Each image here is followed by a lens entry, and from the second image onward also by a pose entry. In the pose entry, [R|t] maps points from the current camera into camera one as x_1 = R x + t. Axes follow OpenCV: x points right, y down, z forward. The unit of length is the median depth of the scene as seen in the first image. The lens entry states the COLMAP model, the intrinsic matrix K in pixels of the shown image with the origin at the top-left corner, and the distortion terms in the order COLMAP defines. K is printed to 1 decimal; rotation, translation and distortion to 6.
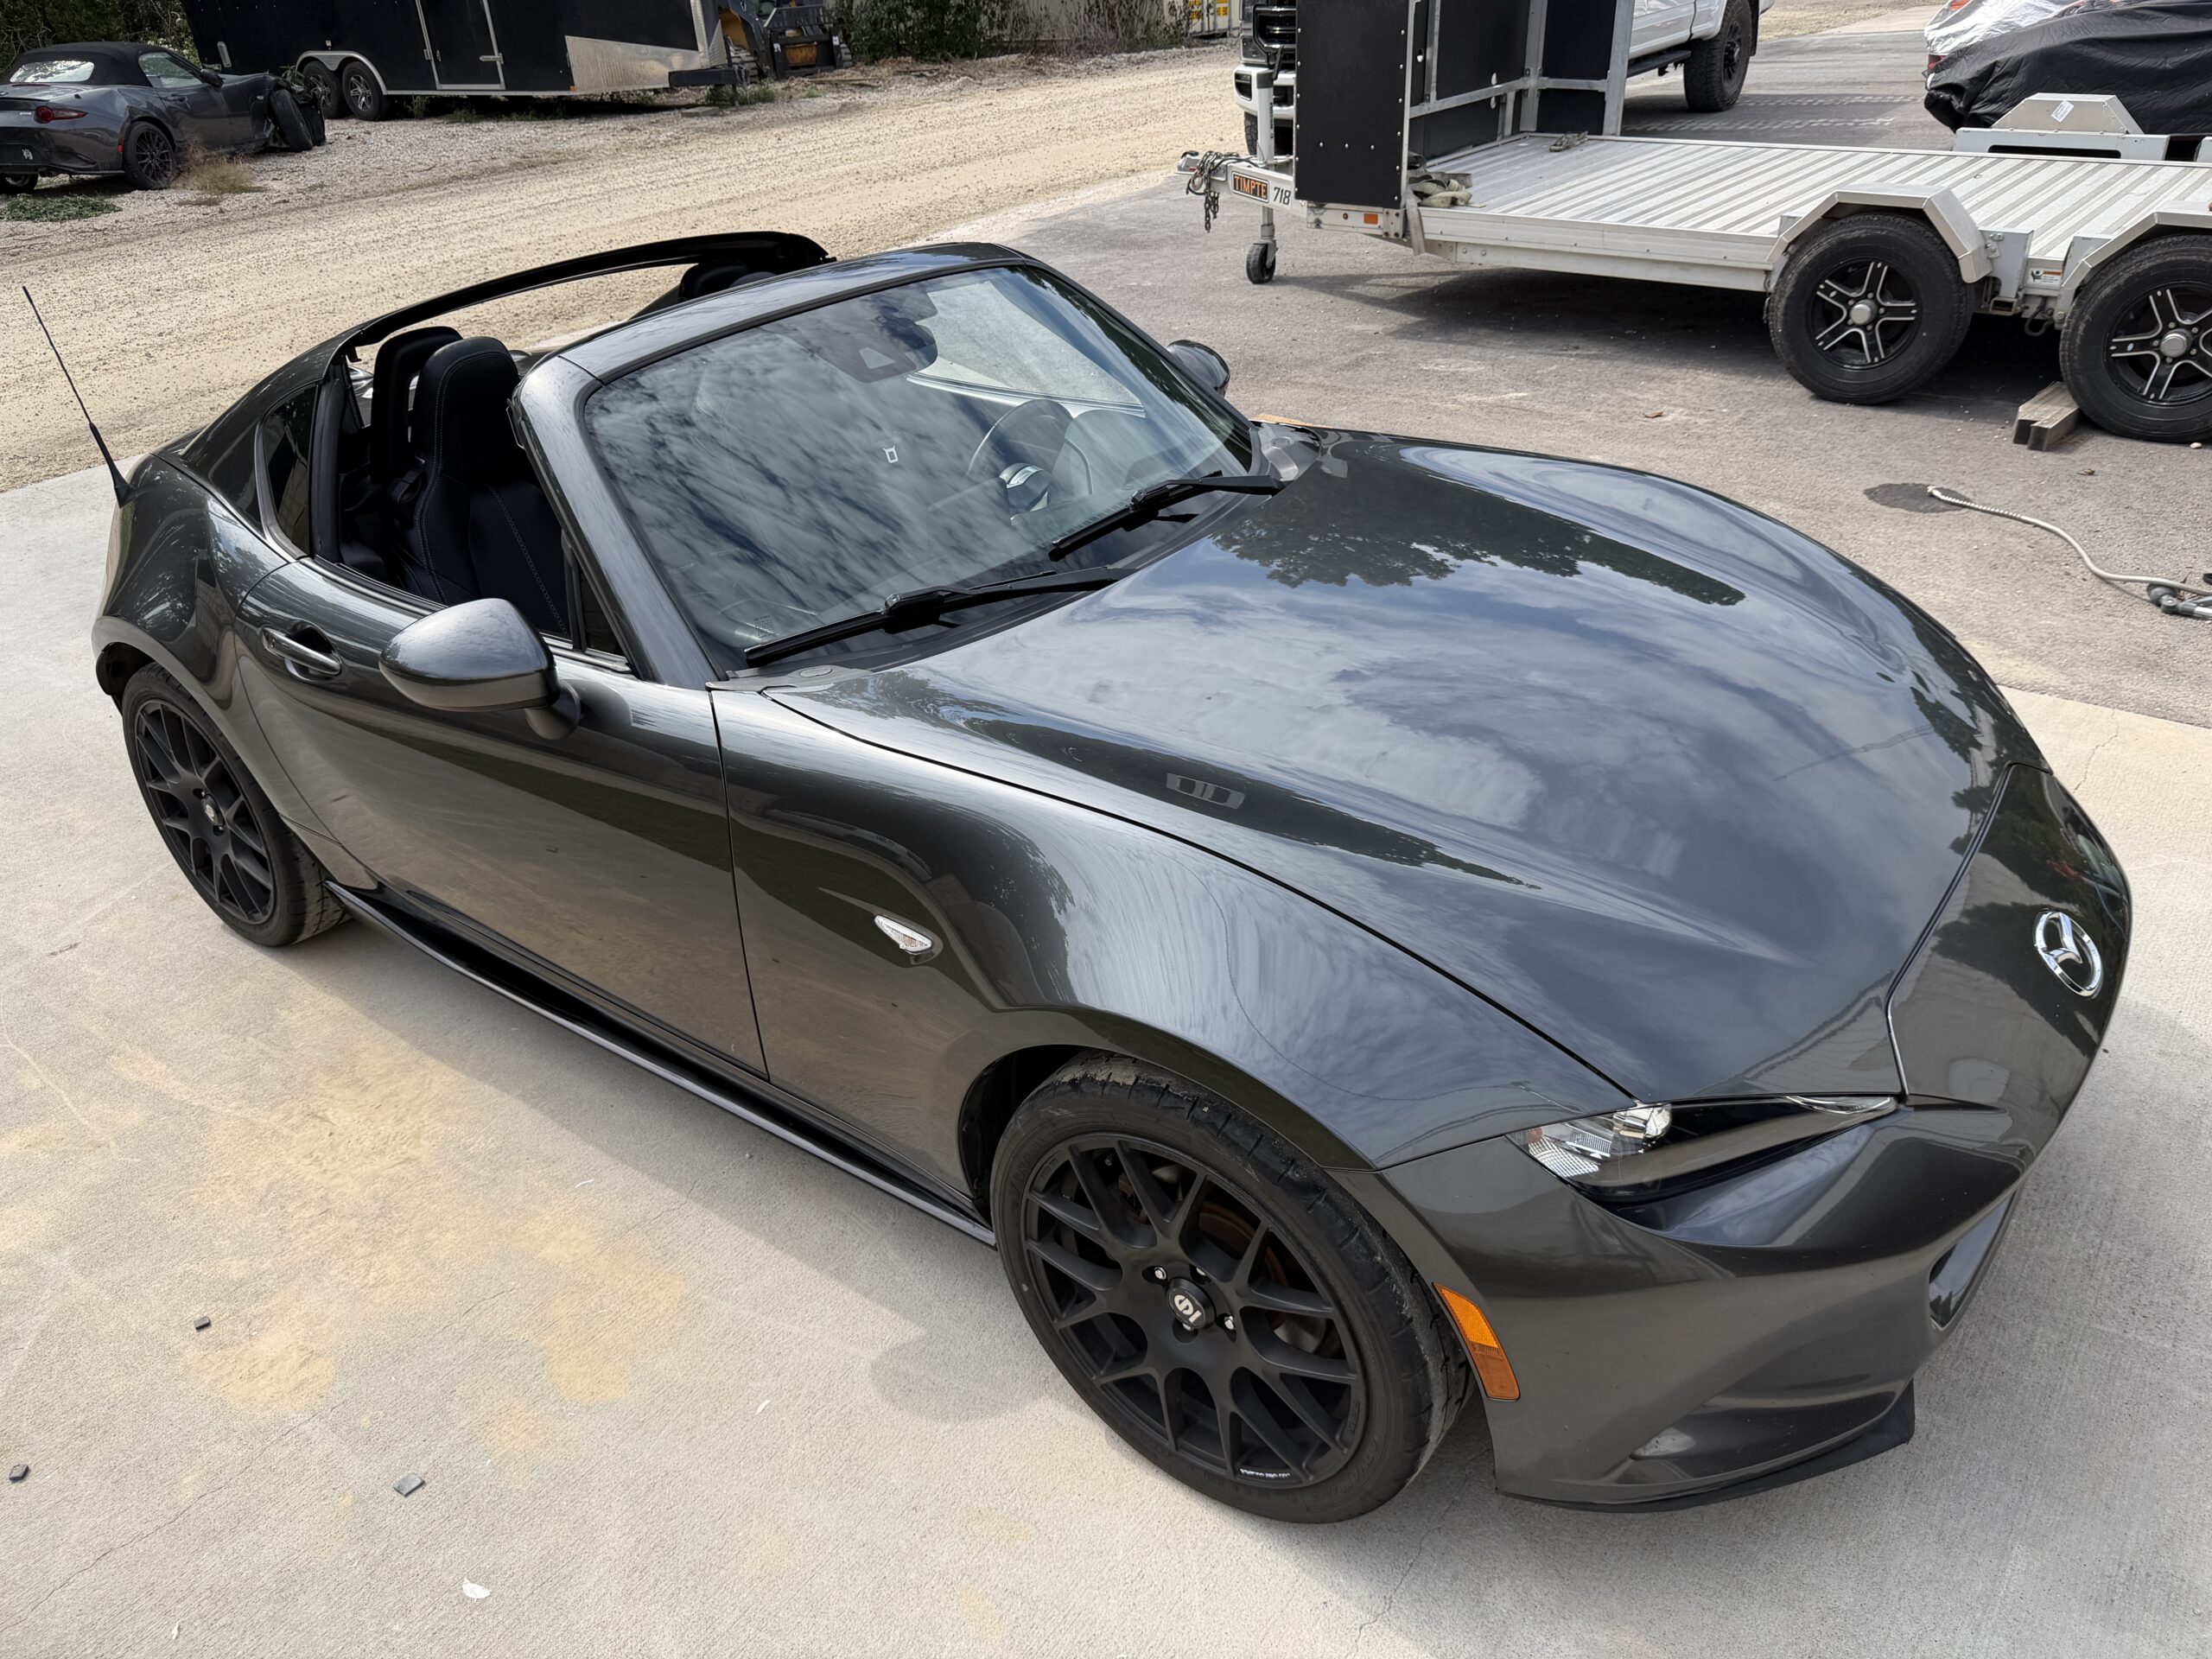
lens RADIAL K [[1604.8, 0, 1106.0], [0, 1604.8, 829.5], [0, 0, 1]] dist [-0.001324, -0.009648]
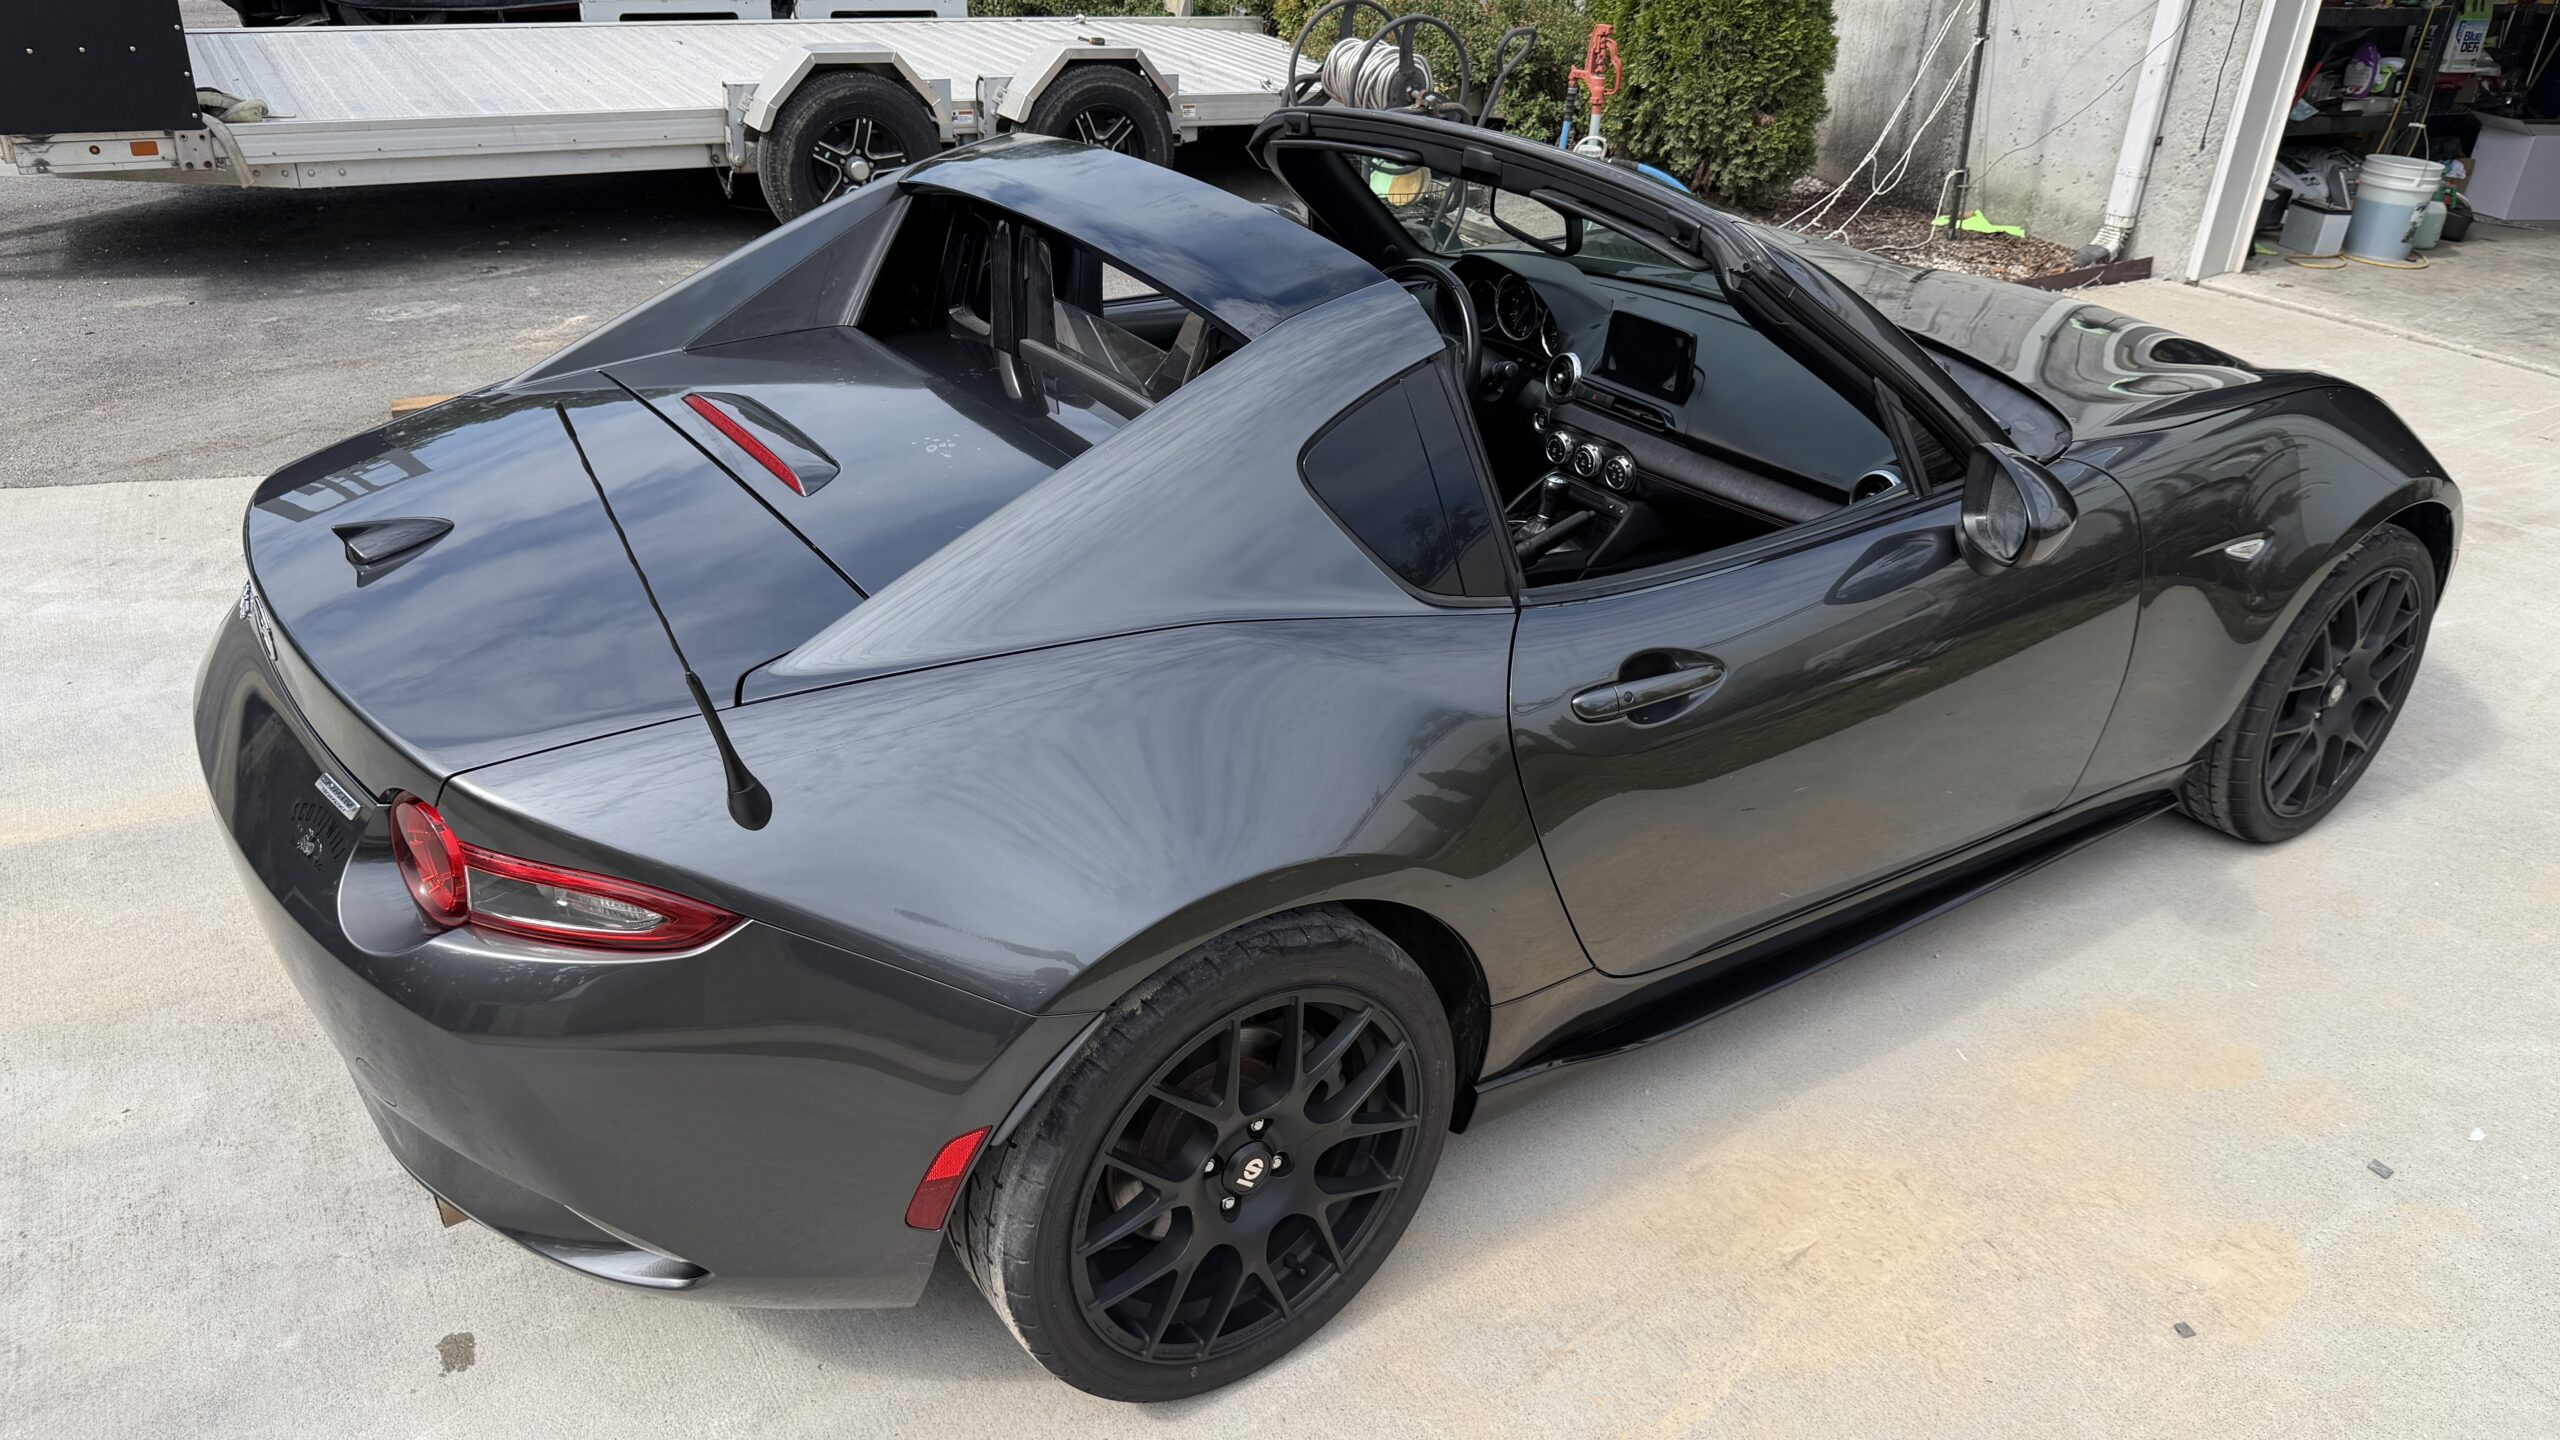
lens RADIAL K [[1820.9, 0, 1287.7], [0, 1820.9, 739.5], [0, 0, 1]] dist [0.047990, -0.069240]
pose [[0.297777, -0.382013, 0.874869, -0.498786], [0.417281, 0.876342, 0.240627, -0.139950], [-0.858607, 0.293413, 0.420361, 0.313112]]
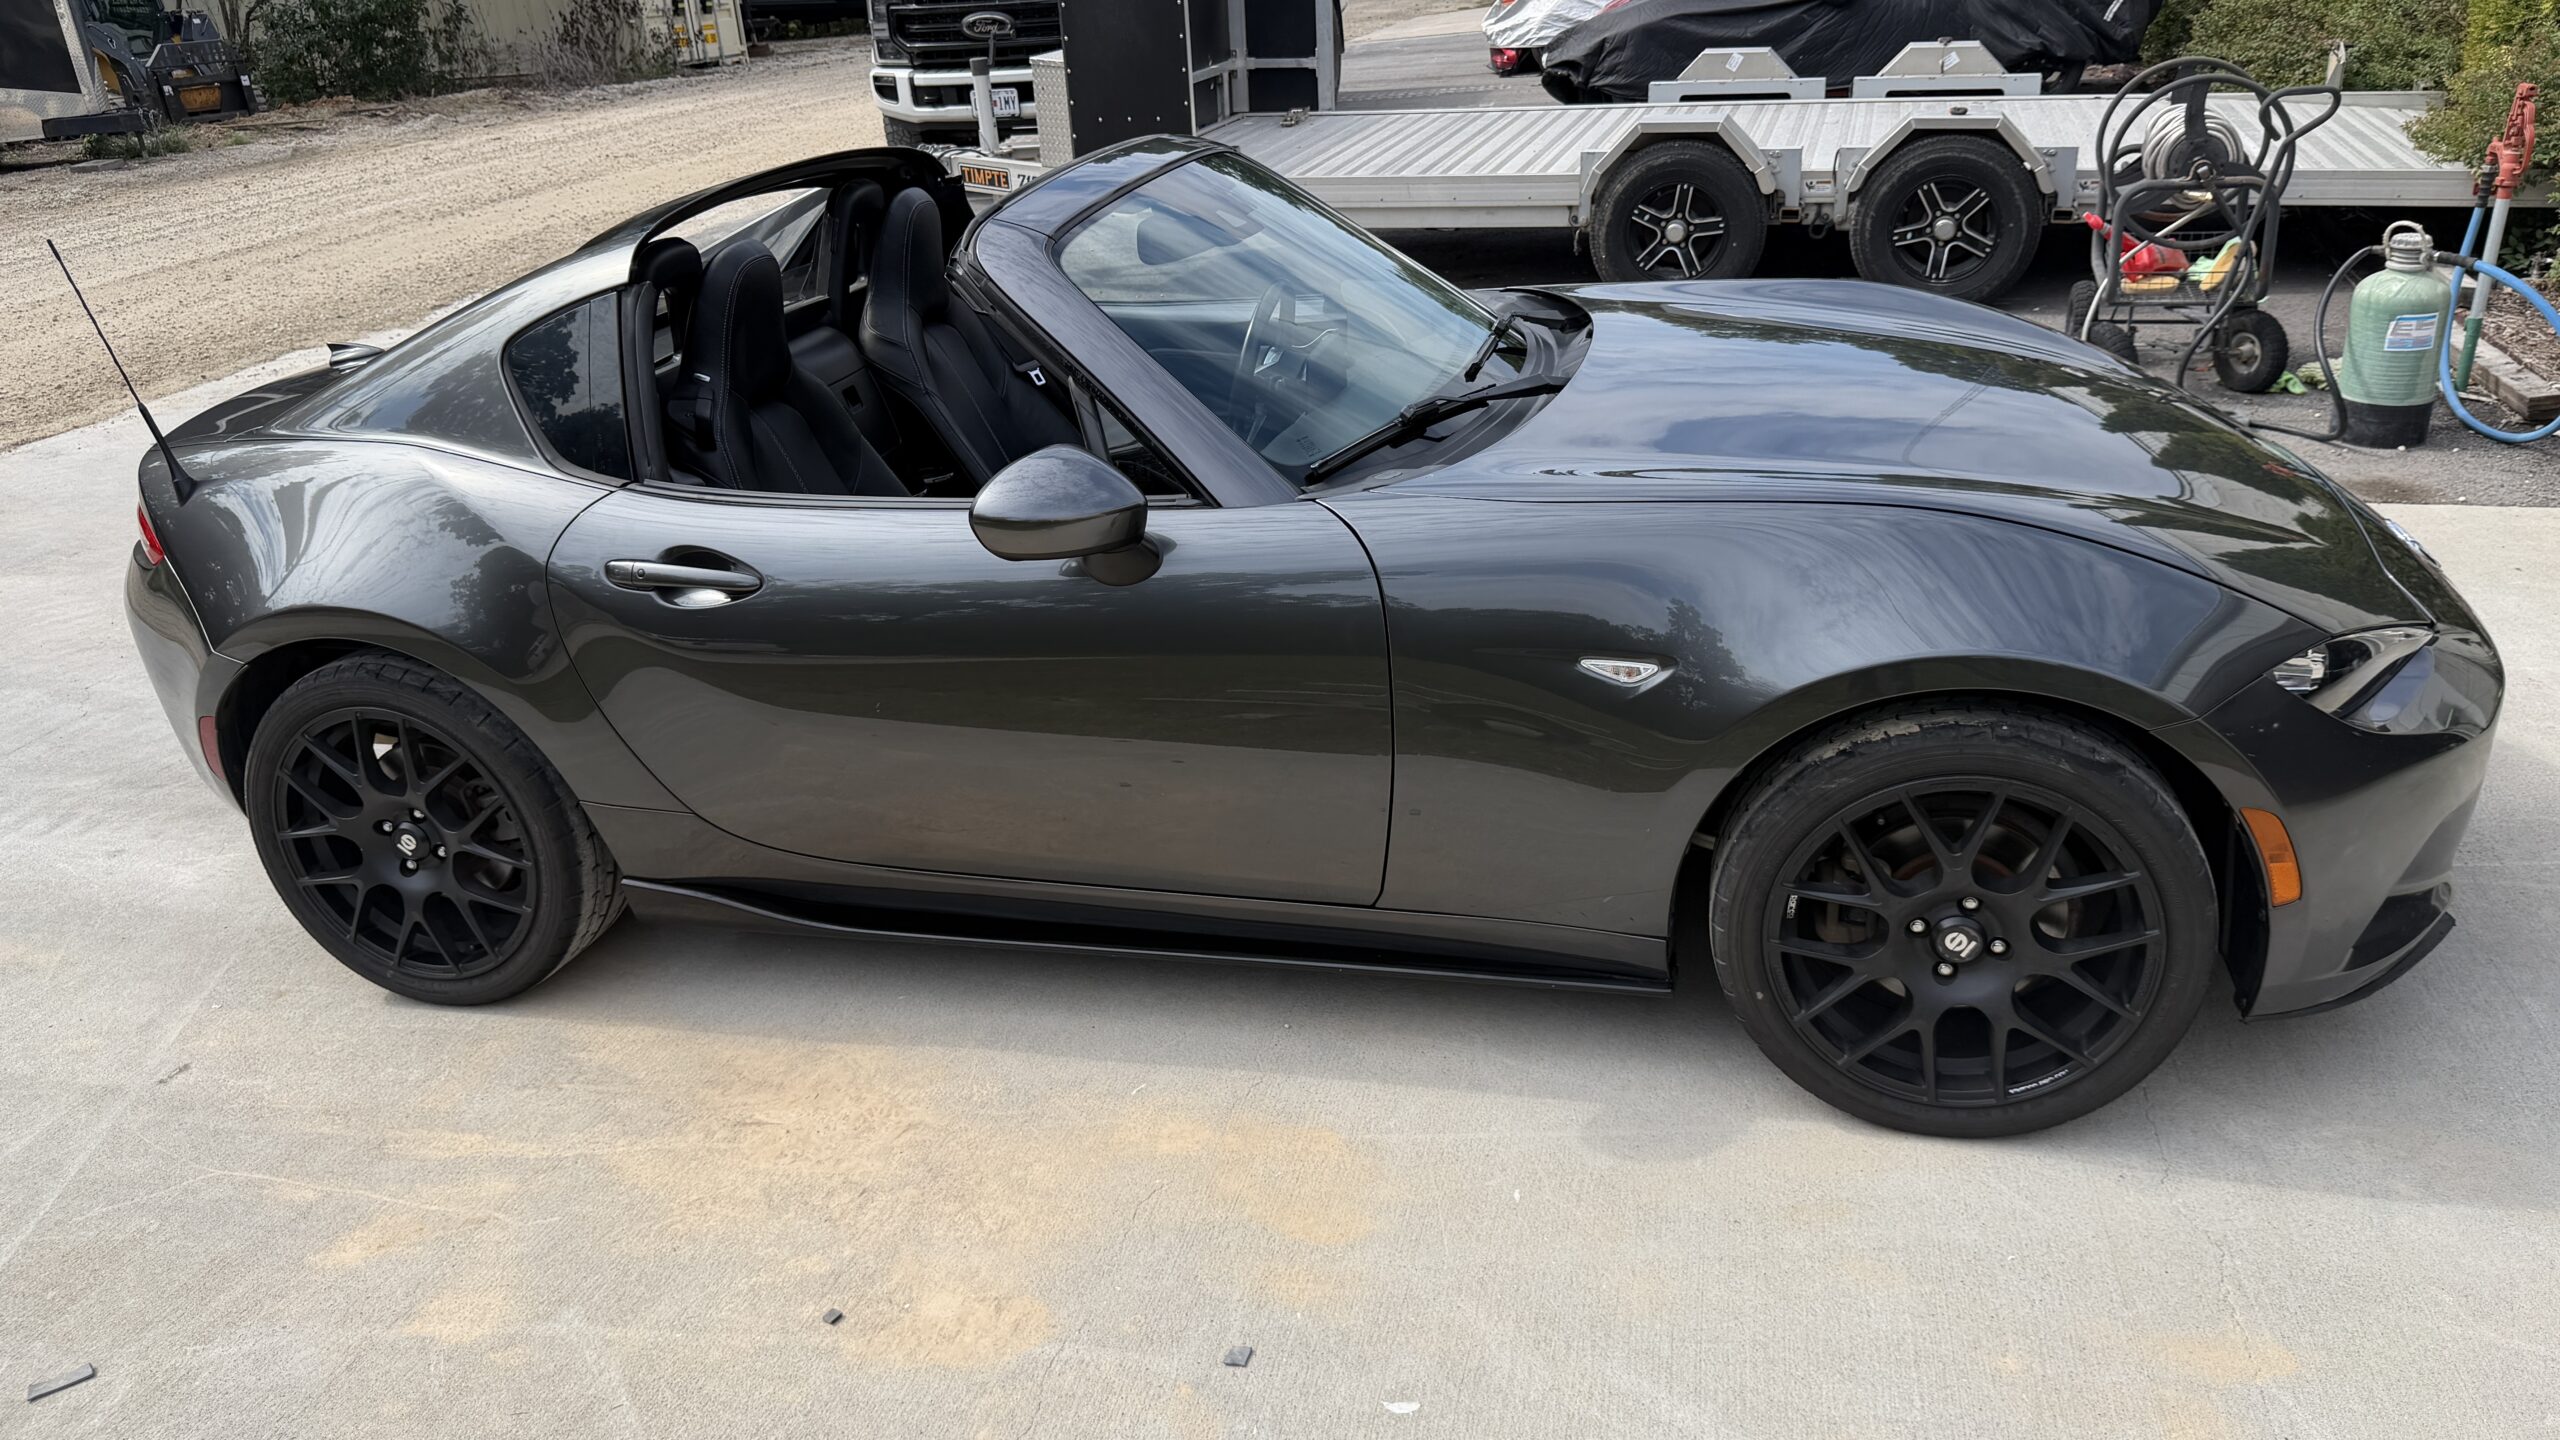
lens RADIAL K [[1820.9, 0, 1287.7], [0, 1820.9, 739.5], [0, 0, 1]] dist [0.047990, -0.069240]
pose [[0.919082, -0.159818, 0.360202, -0.221388], [0.199849, 0.976834, -0.076517, 0.045393], [-0.339629, 0.142311, 0.929731, -0.009821]]
